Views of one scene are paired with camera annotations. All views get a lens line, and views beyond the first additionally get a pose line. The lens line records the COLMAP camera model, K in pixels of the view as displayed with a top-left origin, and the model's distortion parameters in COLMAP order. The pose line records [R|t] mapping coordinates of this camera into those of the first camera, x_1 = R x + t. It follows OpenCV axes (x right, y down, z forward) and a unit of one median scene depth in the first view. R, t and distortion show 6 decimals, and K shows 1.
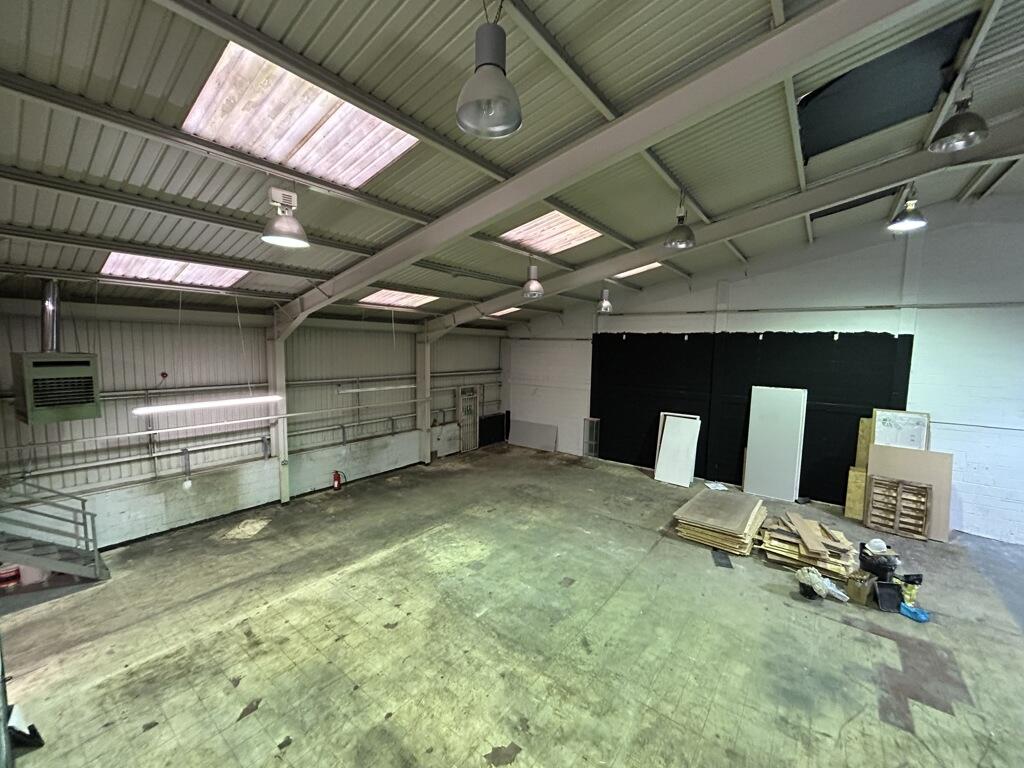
lens RADIAL K [[410.7, 0, 510.7], [0, 410.7, 383.2], [0, 0, 1]] dist [-0.000148, 0.000638]
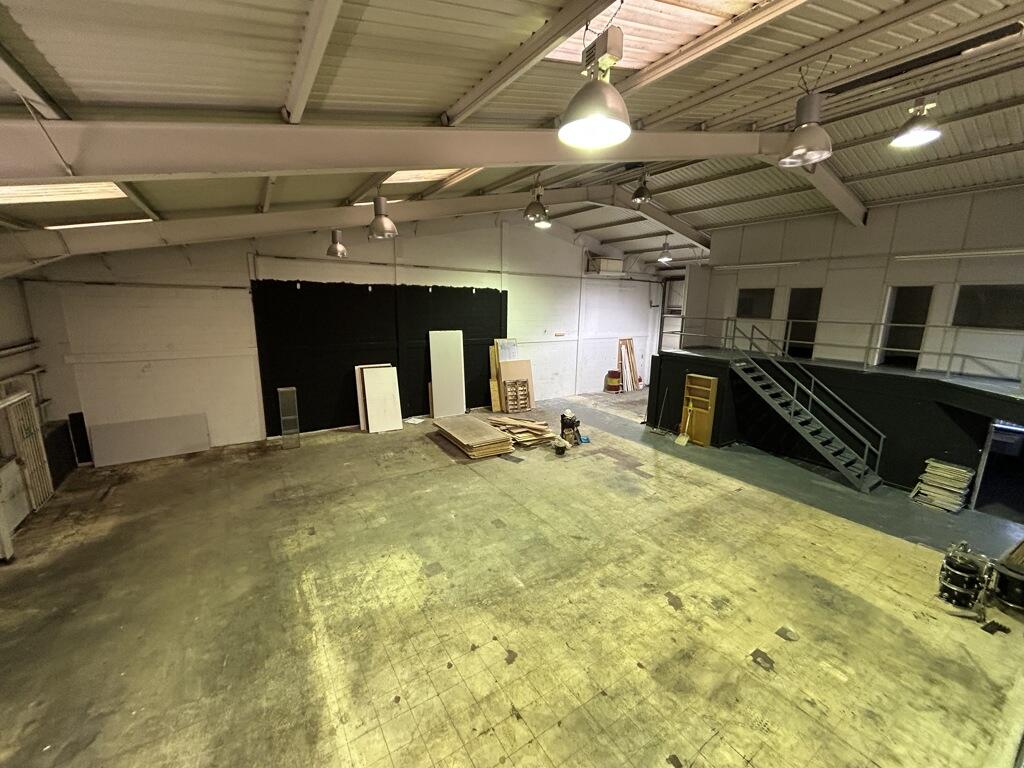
lens RADIAL K [[410.7, 0, 511.7], [0, 410.7, 384.3], [0, 0, 1]] dist [-0.000148, 0.000638]
pose [[0.329936, -0.200526, 0.922460, -0.640104], [0.077129, 0.979637, 0.185369, -0.060701], [-0.940847, 0.009989, 0.338684, 0.492730]]
